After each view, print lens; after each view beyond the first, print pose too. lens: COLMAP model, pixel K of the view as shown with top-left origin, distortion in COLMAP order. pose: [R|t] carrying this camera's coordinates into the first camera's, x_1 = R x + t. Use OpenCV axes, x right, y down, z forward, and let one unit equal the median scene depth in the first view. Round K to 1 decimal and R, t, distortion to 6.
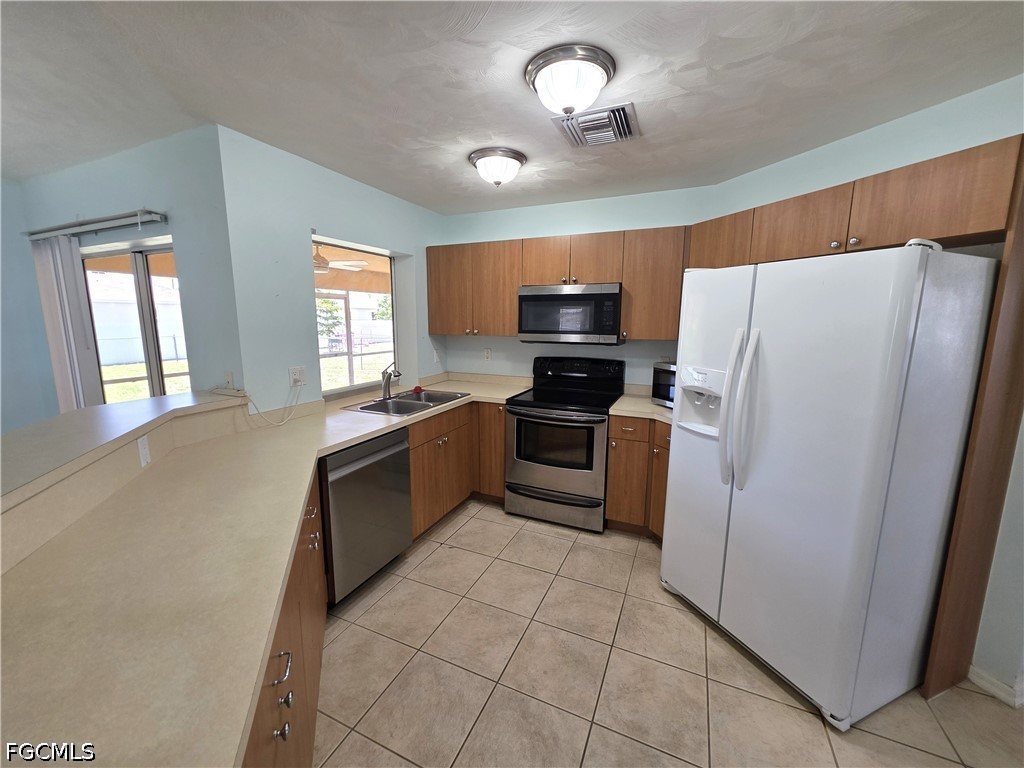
lens RADIAL K [[408.3, 0, 509.2], [0, 408.3, 381.7], [0, 0, 1]] dist [0.002409, -0.000475]
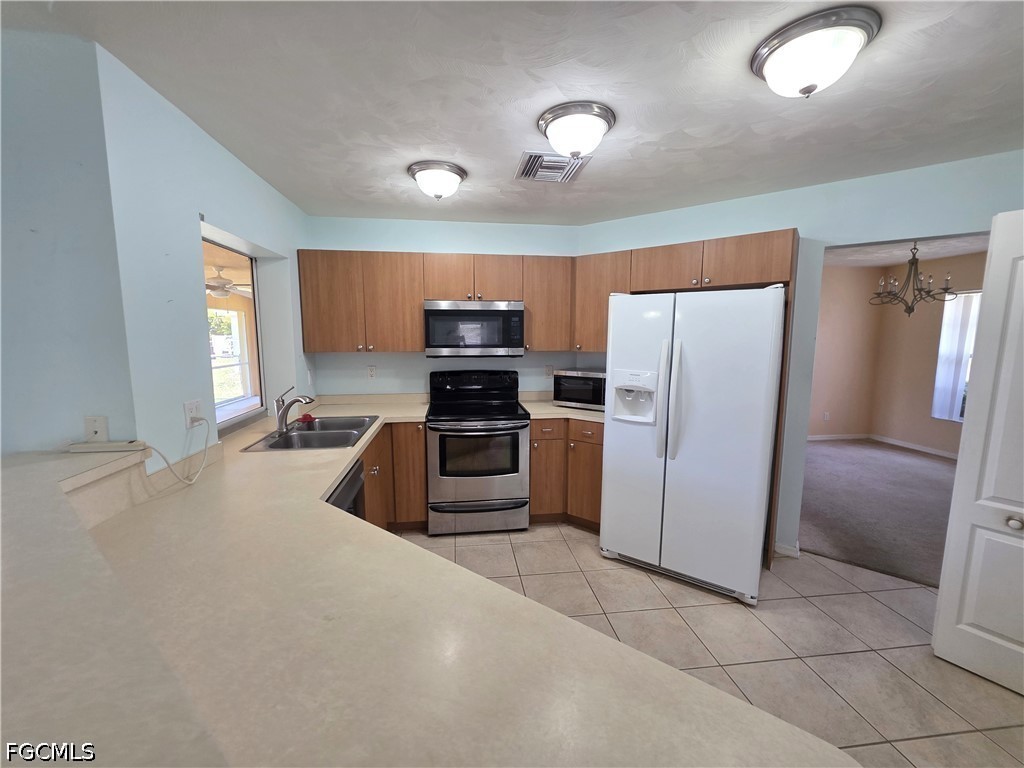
lens RADIAL K [[408.3, 0, 509.2], [0, 408.3, 381.7], [0, 0, 1]] dist [0.002409, -0.000475]
pose [[0.848014, -0.065873, 0.525864, -0.362257], [0.084809, 0.996325, -0.011958, -0.011683], [-0.523144, 0.054738, 0.850485, 0.079721]]
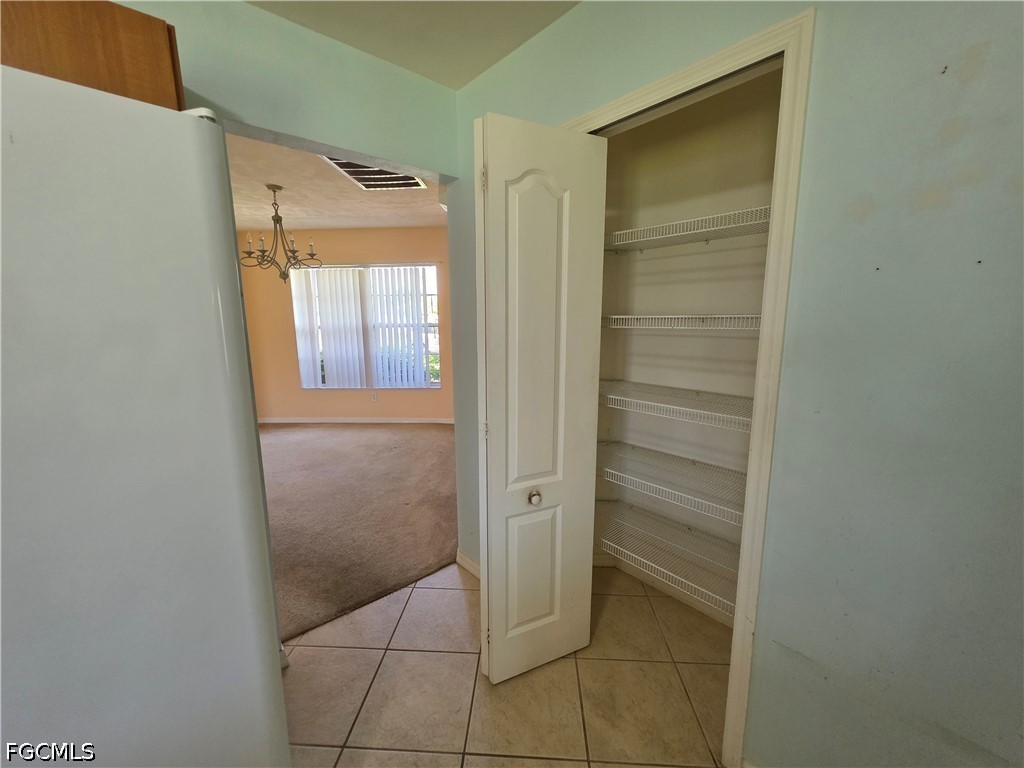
lens RADIAL K [[408.3, 0, 509.2], [0, 408.3, 381.7], [0, 0, 1]] dist [0.002409, -0.000475]
pose [[-0.363780, -0.154381, 0.918602, 0.113093], [0.150552, 0.963459, 0.221541, -0.018461], [-0.919238, 0.218890, -0.327245, 0.382881]]
